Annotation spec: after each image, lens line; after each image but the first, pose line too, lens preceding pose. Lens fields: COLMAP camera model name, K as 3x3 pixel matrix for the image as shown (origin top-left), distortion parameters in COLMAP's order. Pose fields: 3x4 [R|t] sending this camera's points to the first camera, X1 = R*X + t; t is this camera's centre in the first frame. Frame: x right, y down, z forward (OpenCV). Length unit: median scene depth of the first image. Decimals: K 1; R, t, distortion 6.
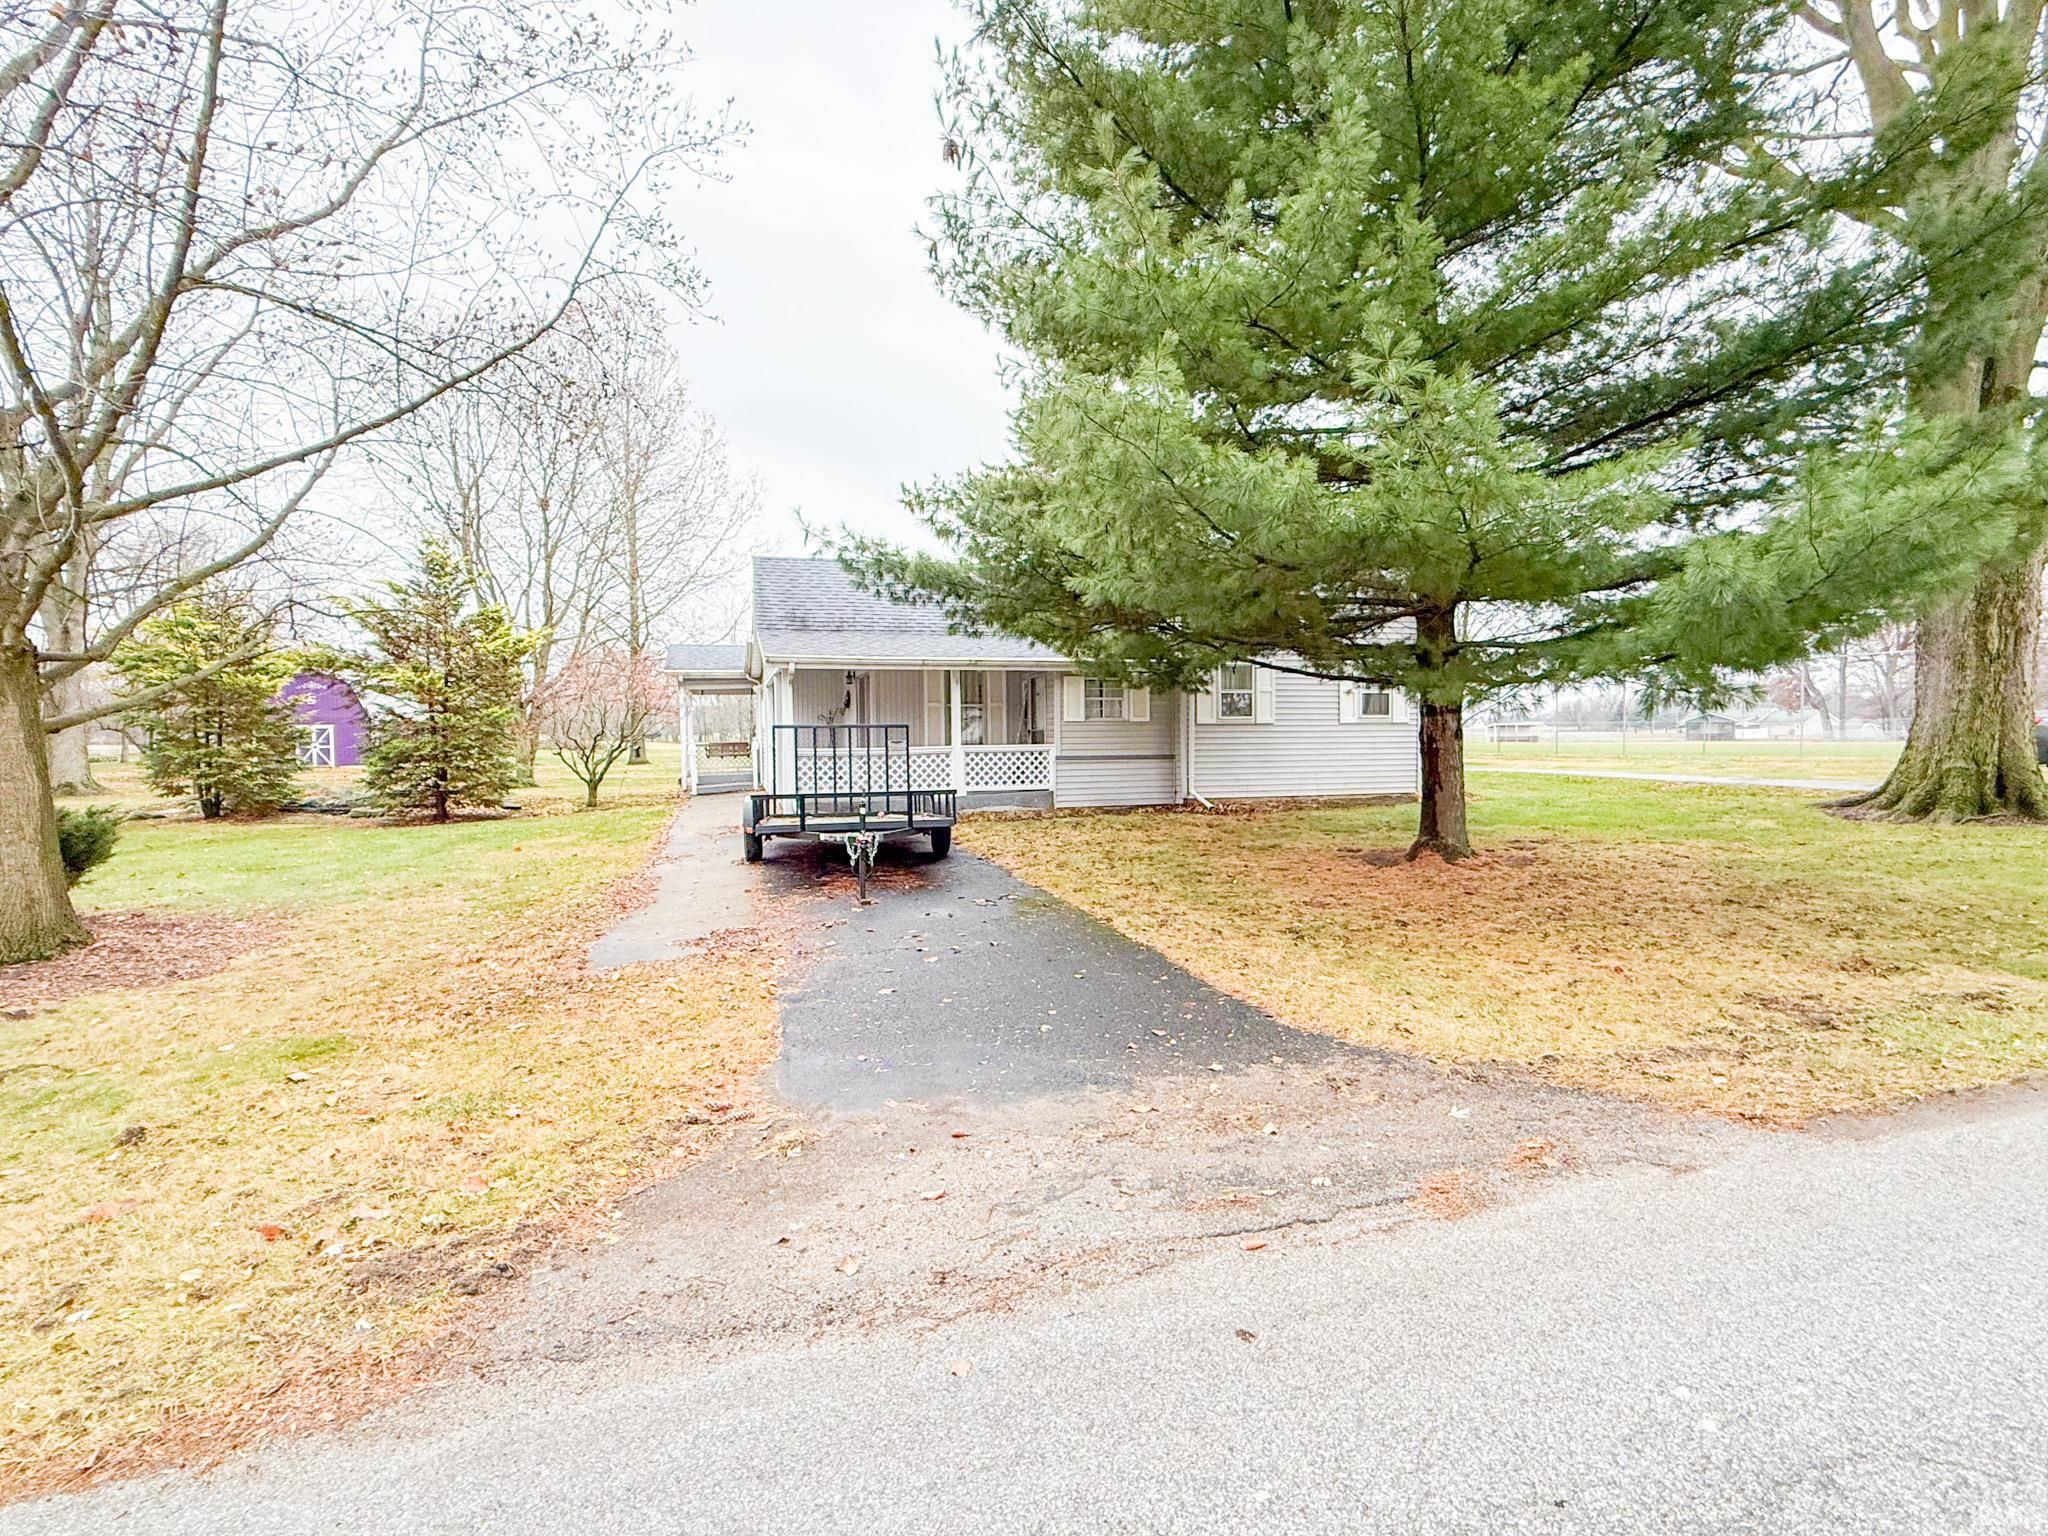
lens RADIAL K [[970.1, 0, 1024.0], [0, 970.1, 768.0], [0, 0, 1]] dist [0.000440, -0.000372]
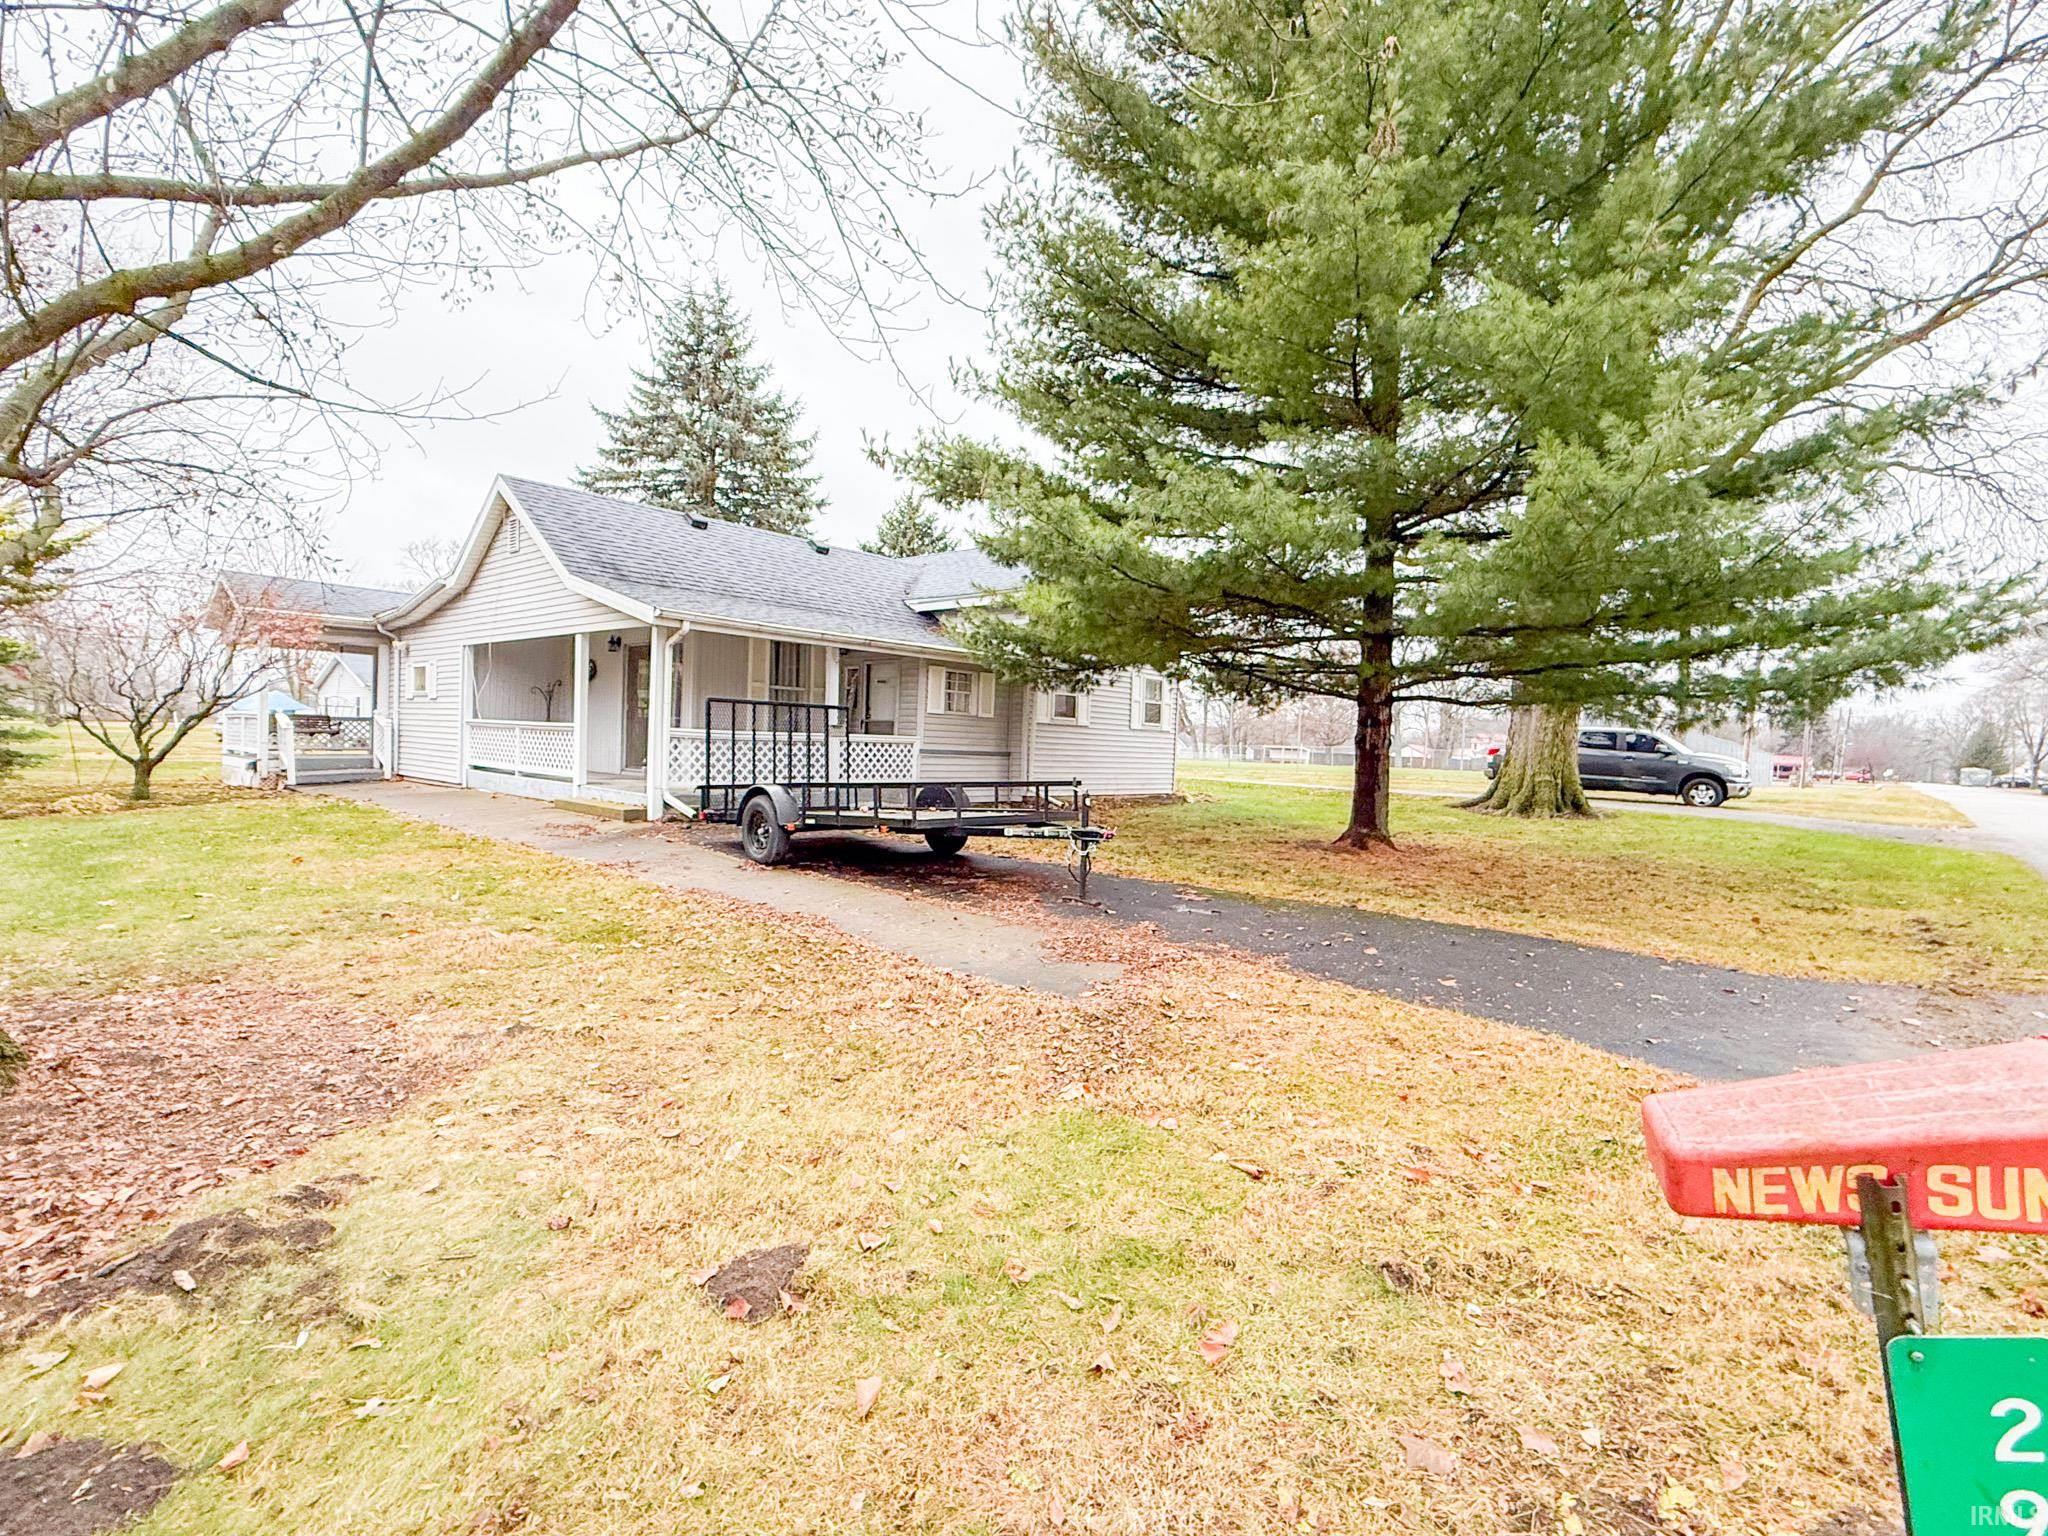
lens RADIAL K [[975.8, 0, 1020.8], [0, 975.8, 768.7], [0, 0, 1]] dist [-0.000418, 0.000318]
pose [[0.862381, 0.026191, 0.505582, -0.436026], [-0.025812, 0.999637, -0.007758, 0.013639], [-0.505602, -0.006359, 0.862743, 0.141999]]
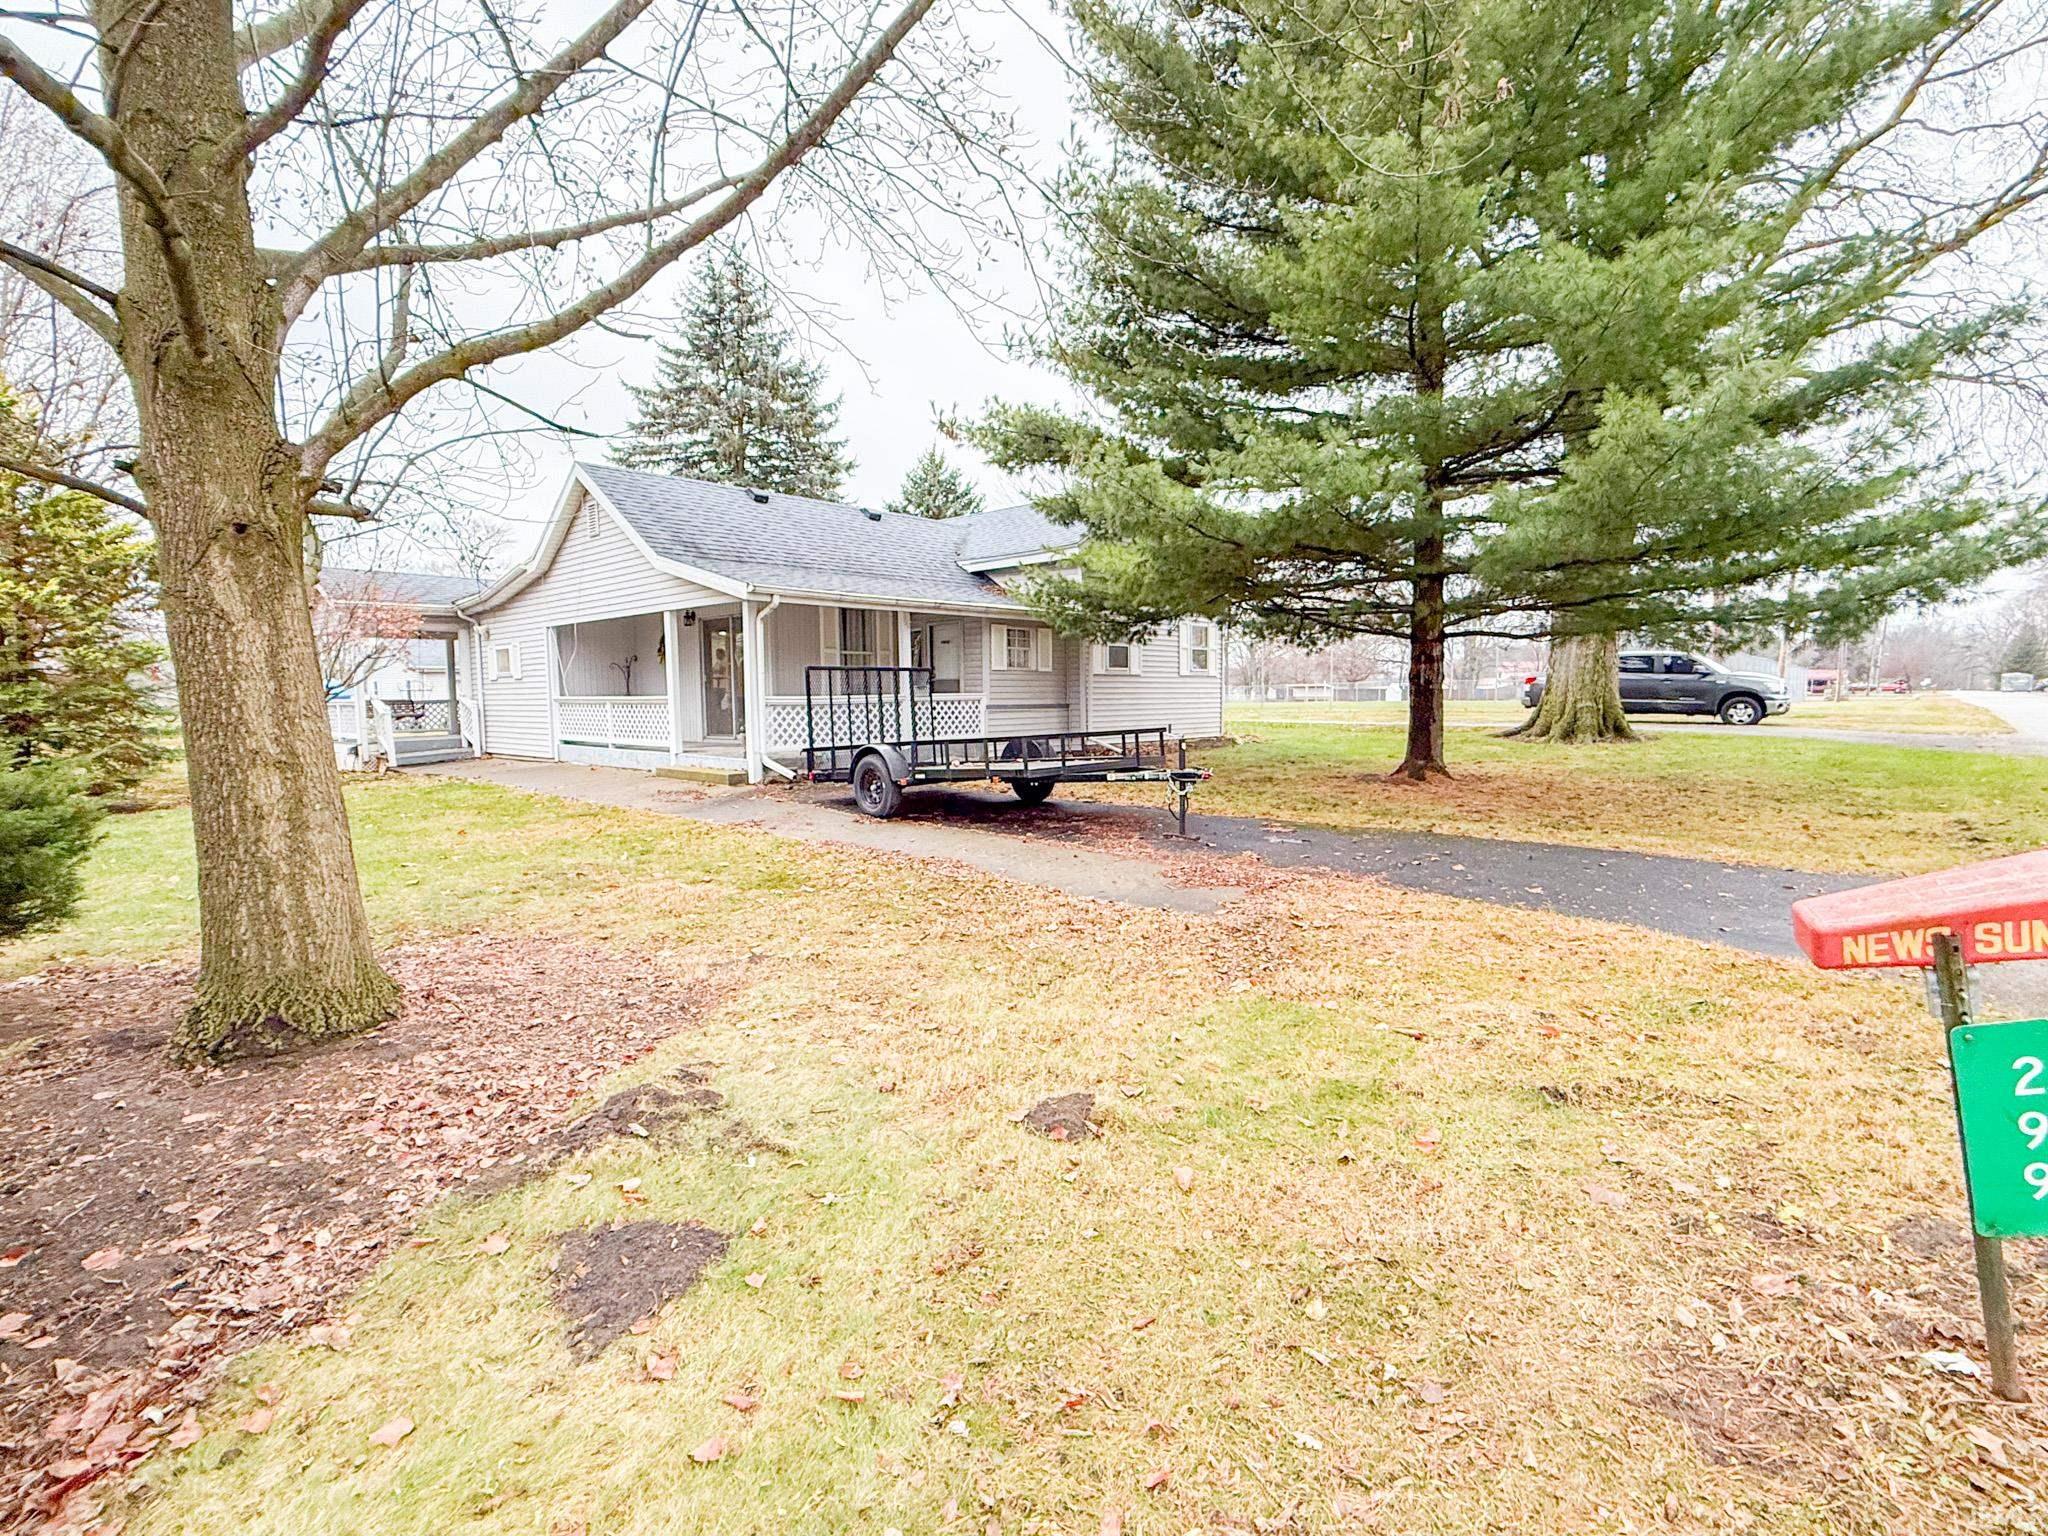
lens RADIAL K [[970.1, 0, 1024.0], [0, 970.1, 768.0], [0, 0, 1]] dist [0.000440, -0.000372]
pose [[0.873178, -0.038842, 0.485851, -0.501882], [0.021216, 0.998904, 0.041728, 0.013487], [-0.486939, -0.026129, 0.873045, 0.123001]]
